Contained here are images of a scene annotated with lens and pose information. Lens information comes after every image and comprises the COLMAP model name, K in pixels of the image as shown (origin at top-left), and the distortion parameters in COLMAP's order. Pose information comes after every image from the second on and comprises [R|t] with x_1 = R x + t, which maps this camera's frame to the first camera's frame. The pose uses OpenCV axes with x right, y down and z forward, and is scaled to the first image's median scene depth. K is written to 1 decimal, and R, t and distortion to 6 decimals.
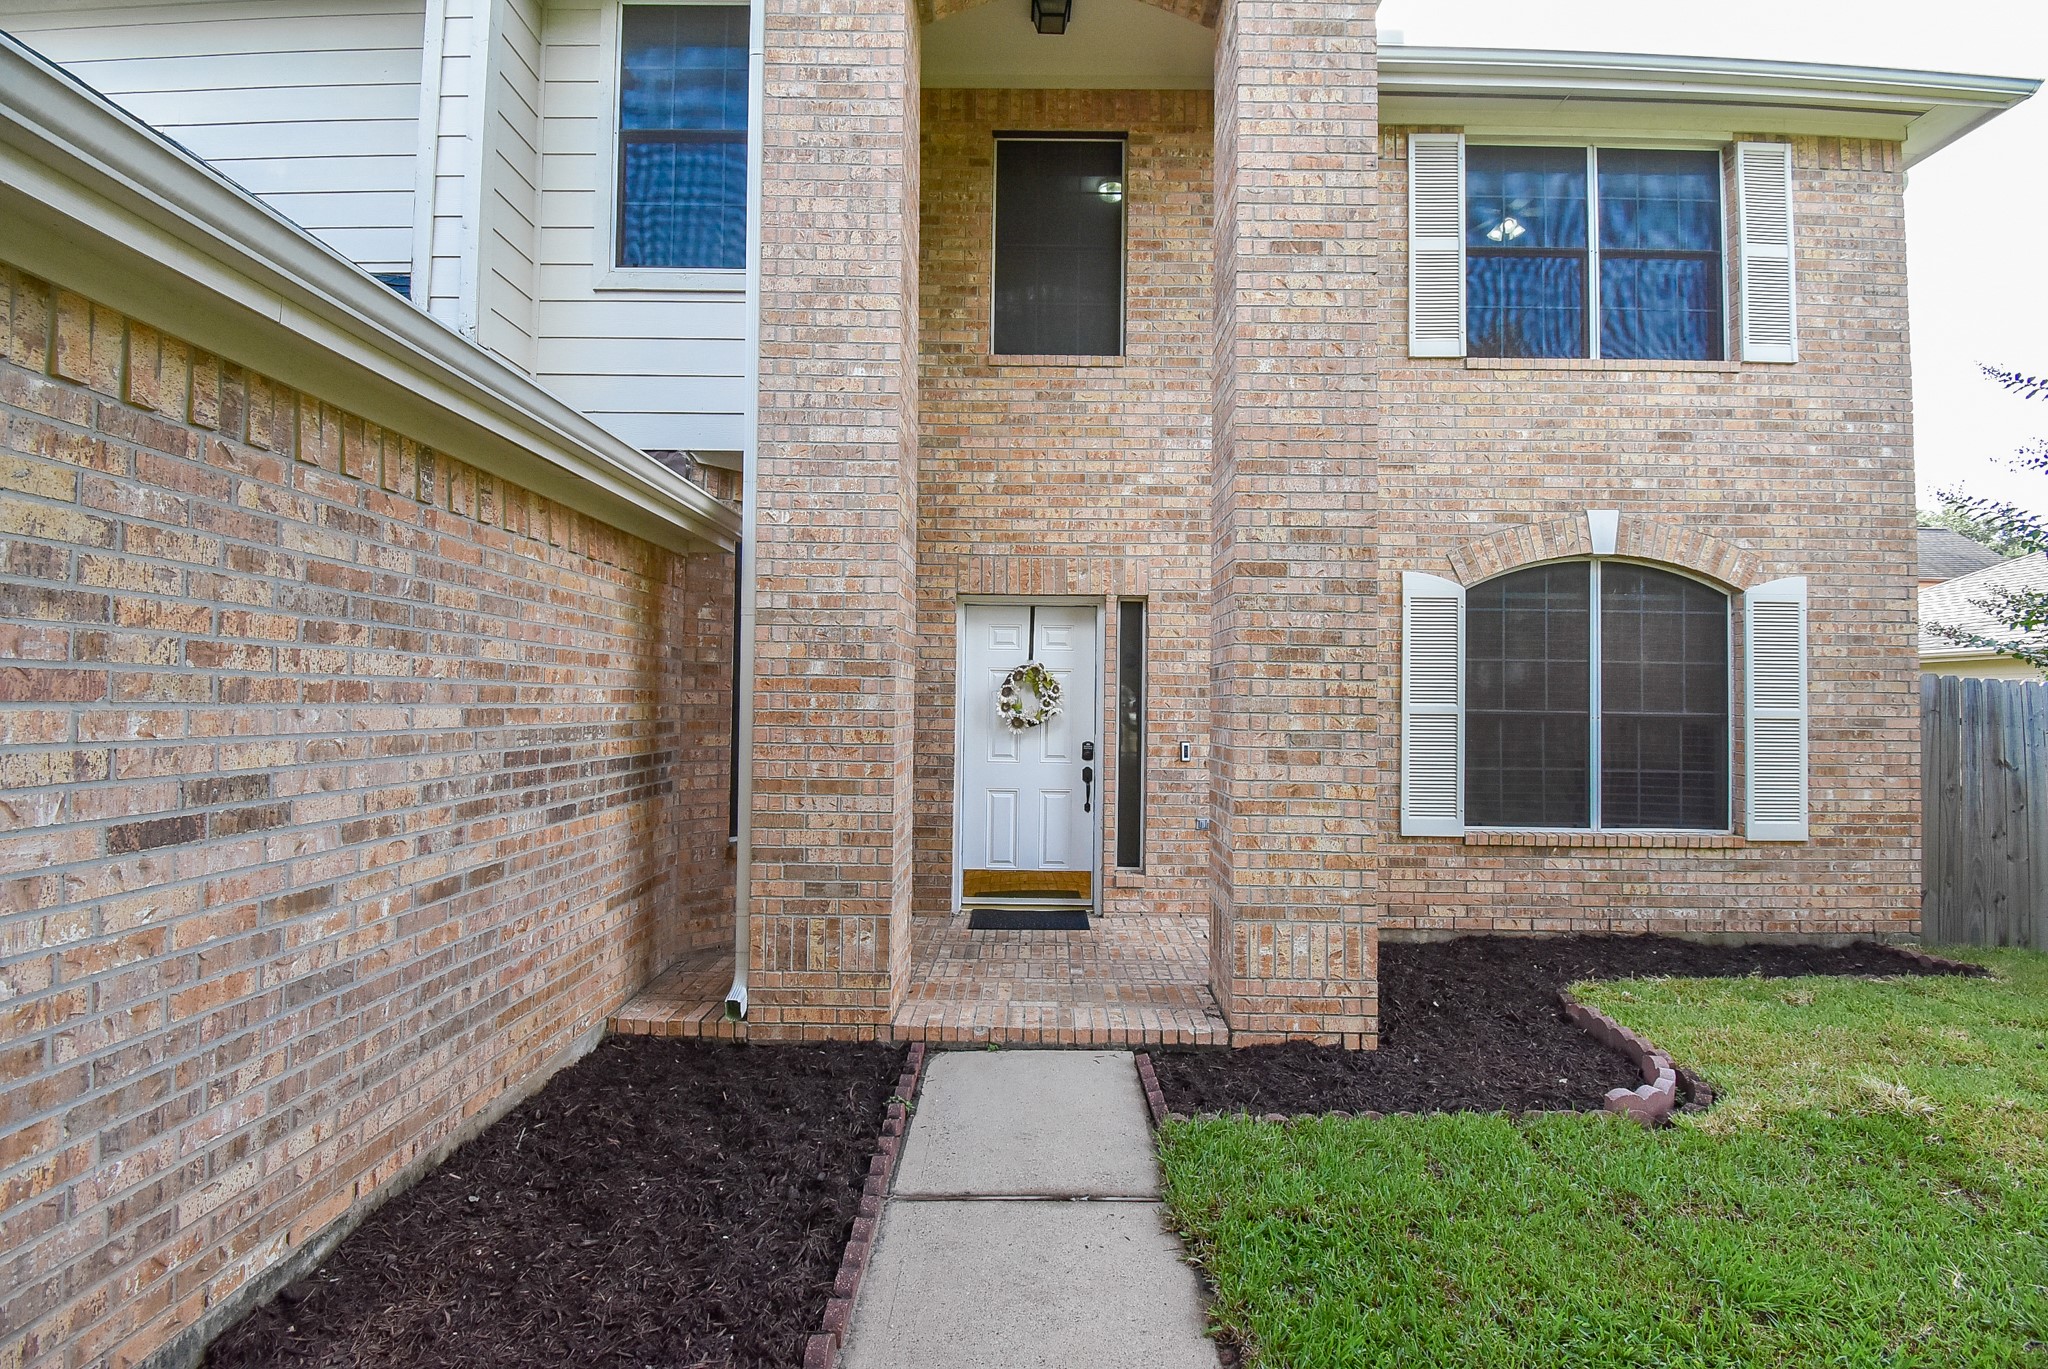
lens RADIAL K [[902.3, 0, 1023.8], [0, 902.3, 679.0], [0, 0, 1]] dist [0.021231, -0.027249]
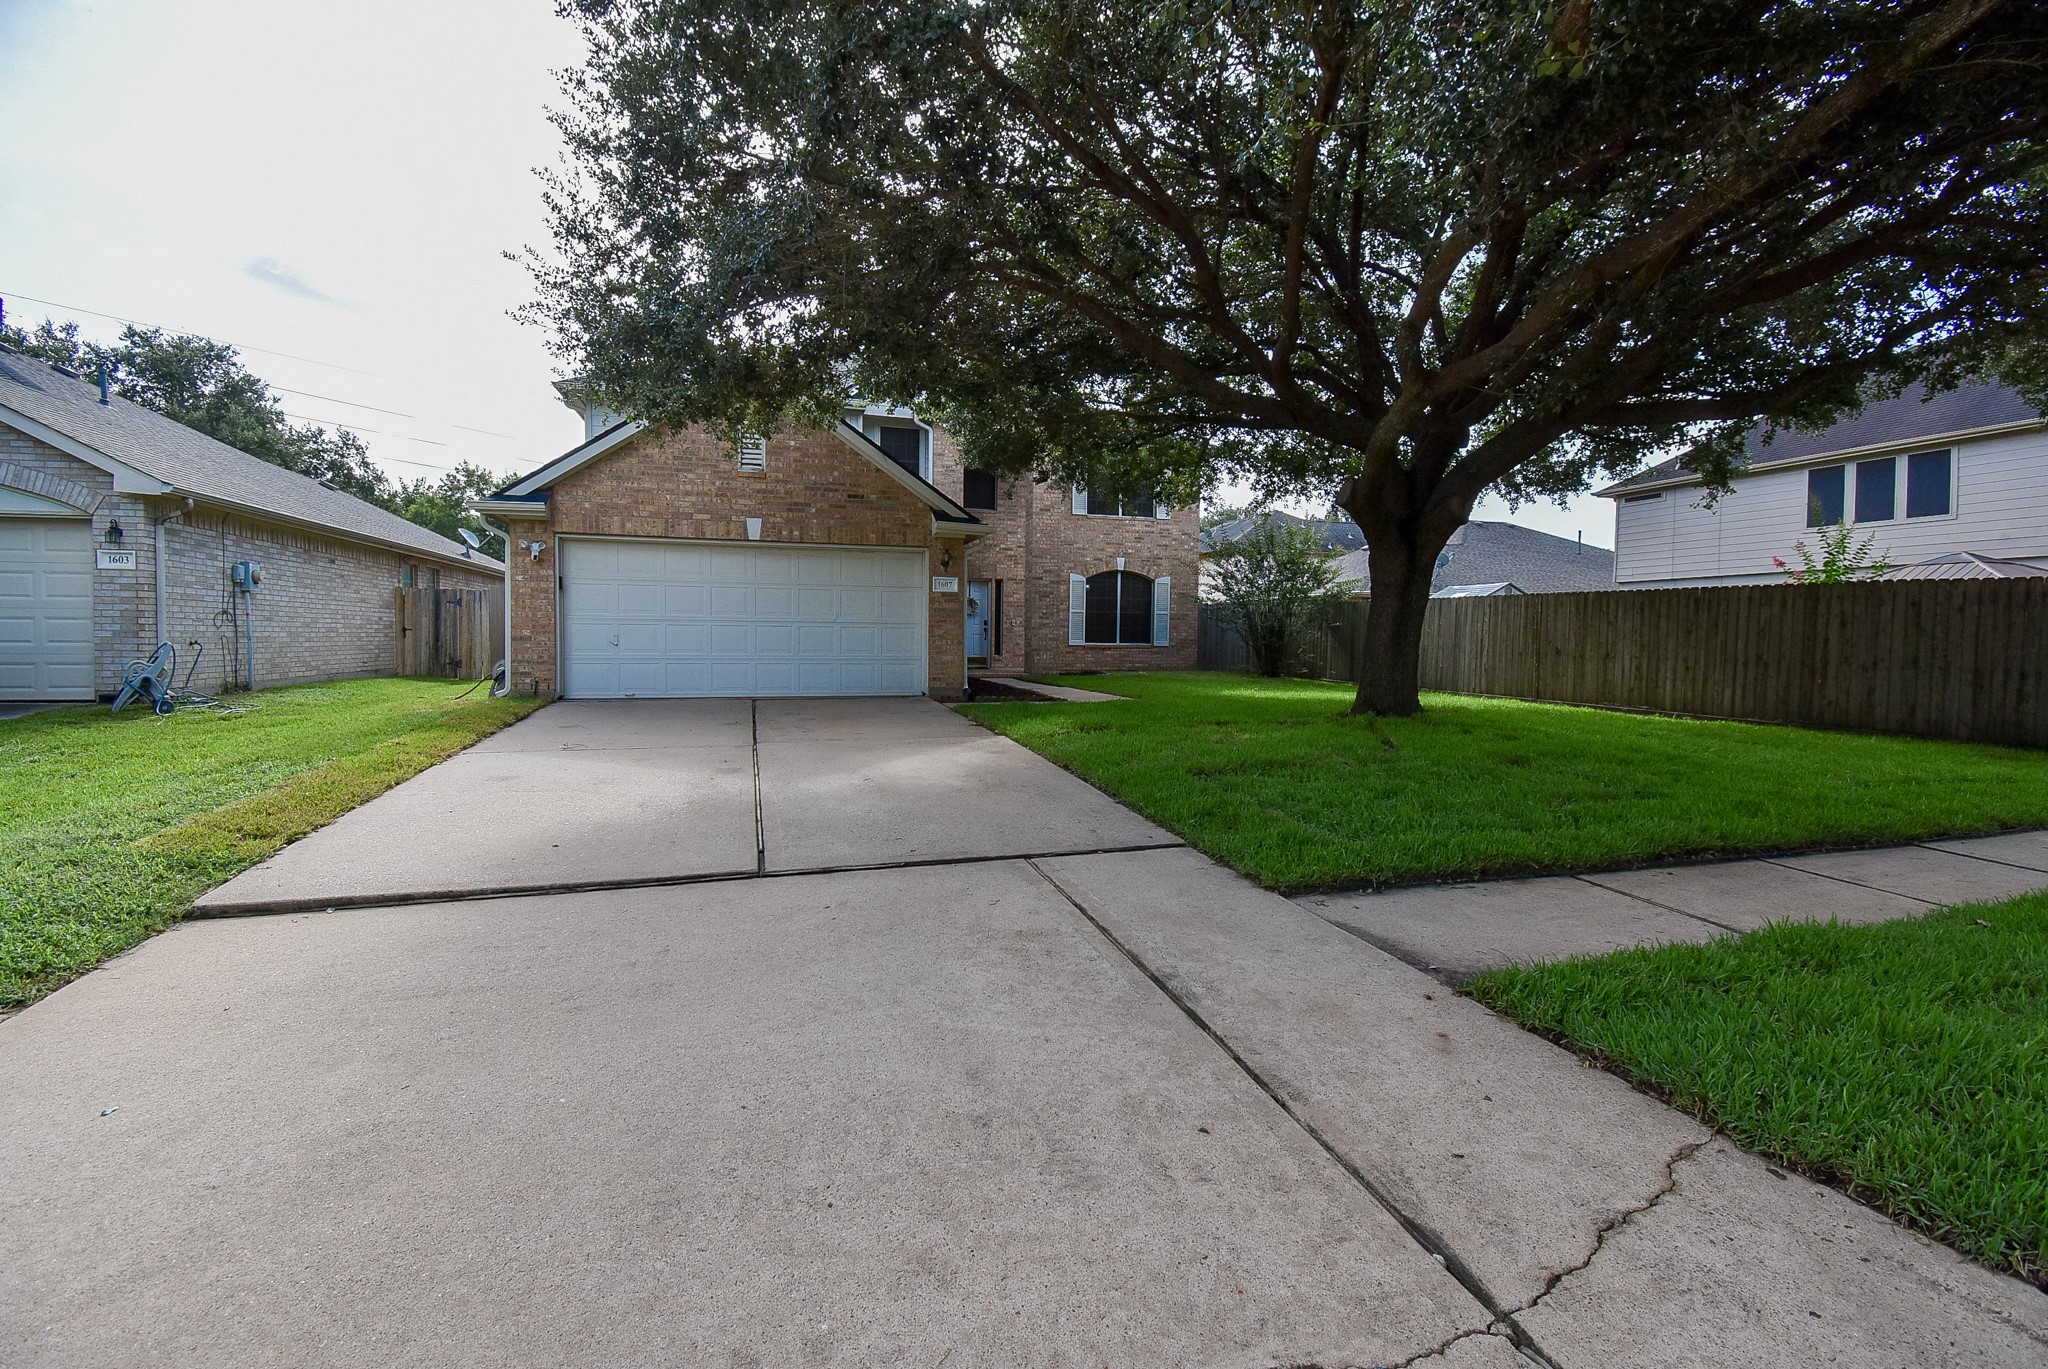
lens RADIAL K [[902.3, 0, 1023.8], [0, 902.3, 679.0], [0, 0, 1]] dist [0.021231, -0.027249]
pose [[0.956916, -0.015654, 0.289943, -0.837118], [-0.005462, 0.997399, 0.071874, 0.046201], [-0.290314, -0.070361, 0.954341, -2.492670]]
